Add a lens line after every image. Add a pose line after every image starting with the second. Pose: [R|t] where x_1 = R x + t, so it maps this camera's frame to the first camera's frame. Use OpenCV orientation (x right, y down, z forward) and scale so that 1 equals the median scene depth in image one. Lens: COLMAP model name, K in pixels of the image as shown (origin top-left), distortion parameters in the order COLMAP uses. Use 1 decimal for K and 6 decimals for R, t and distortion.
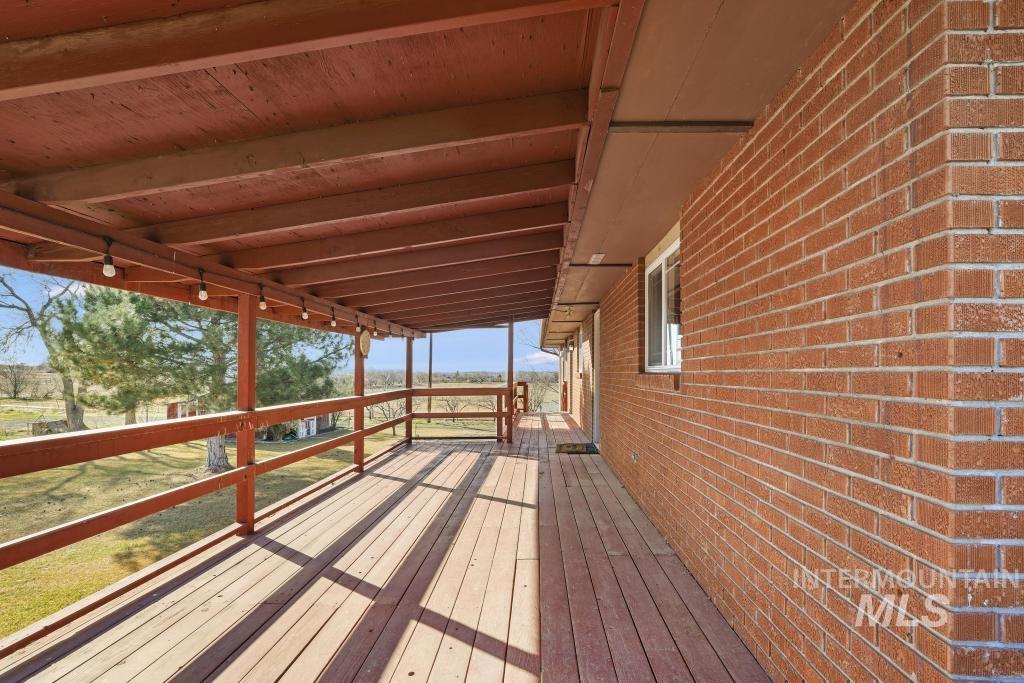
lens RADIAL K [[471.6, 0, 517.7], [0, 471.6, 362.5], [0, 0, 1]] dist [-0.001251, 0.000518]
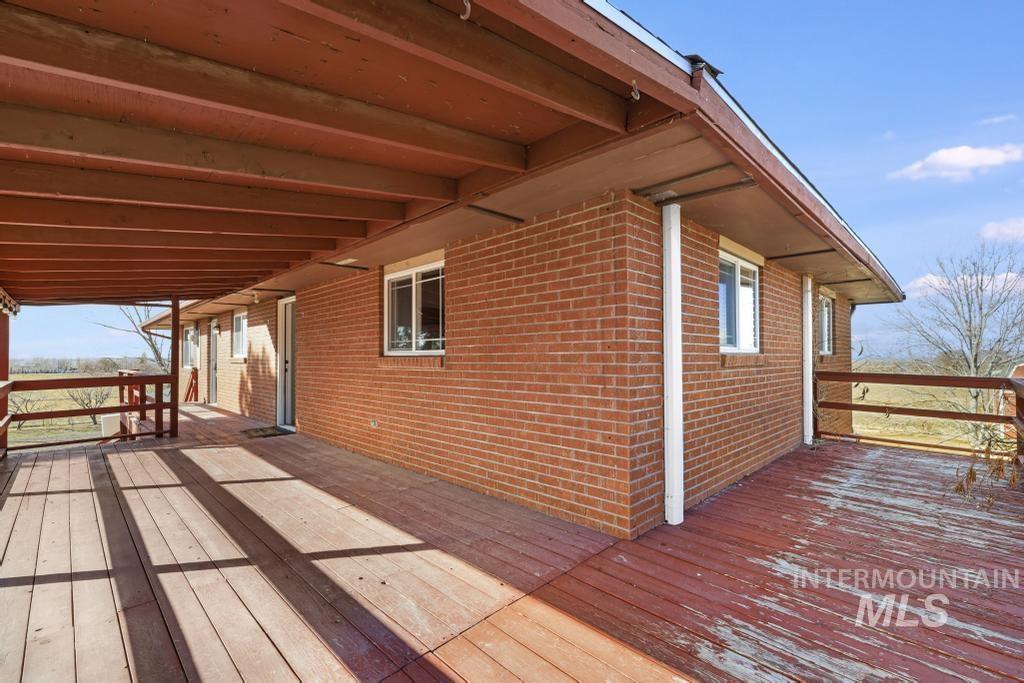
lens RADIAL K [[449.4, 0, 512.0], [0, 449.4, 341.5], [0, 0, 1]] dist [0.000628, 0.000380]
pose [[0.685949, 0.017066, 0.727449, -0.972122], [-0.007241, 0.999836, -0.016628, -0.000816], [-0.727613, 0.006139, 0.685960, -0.225948]]
